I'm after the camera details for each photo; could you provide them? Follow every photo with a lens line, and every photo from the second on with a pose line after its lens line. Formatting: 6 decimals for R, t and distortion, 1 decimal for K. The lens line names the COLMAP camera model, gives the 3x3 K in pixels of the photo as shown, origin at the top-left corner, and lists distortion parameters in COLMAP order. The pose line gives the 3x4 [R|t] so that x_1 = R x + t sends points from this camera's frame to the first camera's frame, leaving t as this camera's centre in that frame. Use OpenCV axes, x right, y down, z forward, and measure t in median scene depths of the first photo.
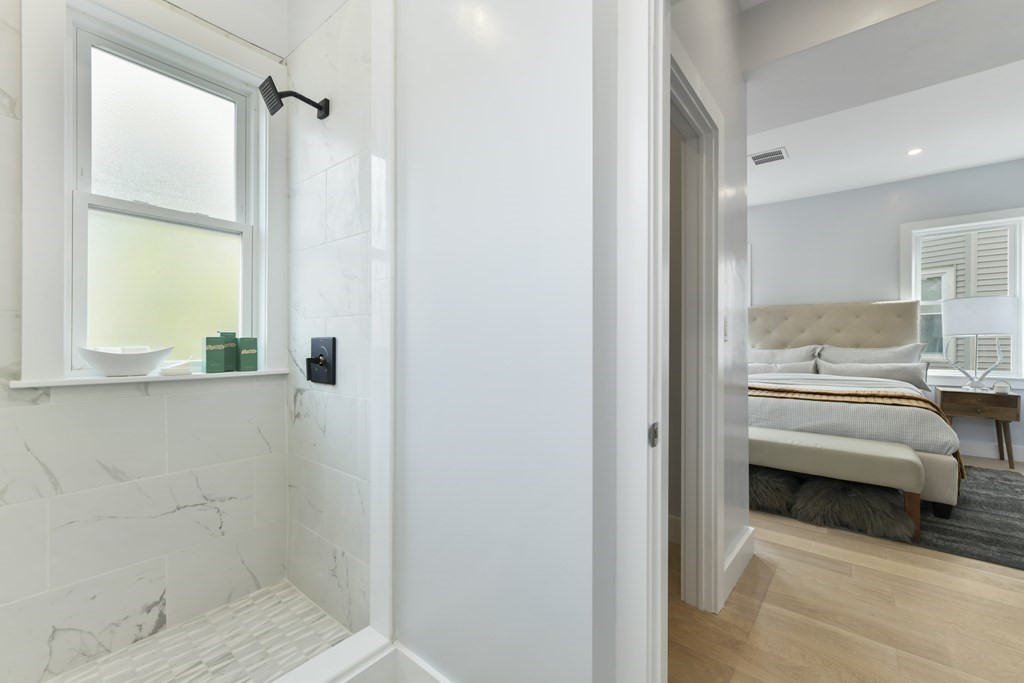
lens RADIAL K [[415.0, 0, 512.0], [0, 415.0, 341.6], [0, 0, 1]] dist [-0.003526, 0.003012]
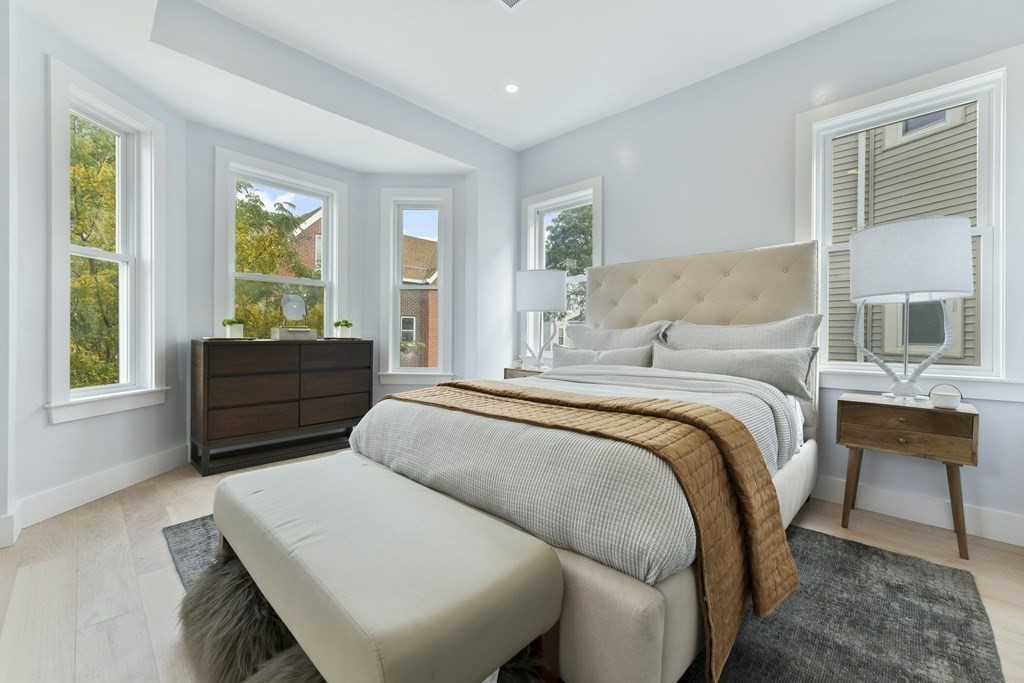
lens RADIAL K [[415.0, 0, 508.6], [0, 415.0, 339.1], [0, 0, 1]] dist [-0.003526, 0.003012]
pose [[0.997525, 0.010174, -0.069571, 0.627394], [-0.009522, 0.999908, 0.009696, 0.036719], [0.069664, -0.009009, 0.997530, 0.420858]]
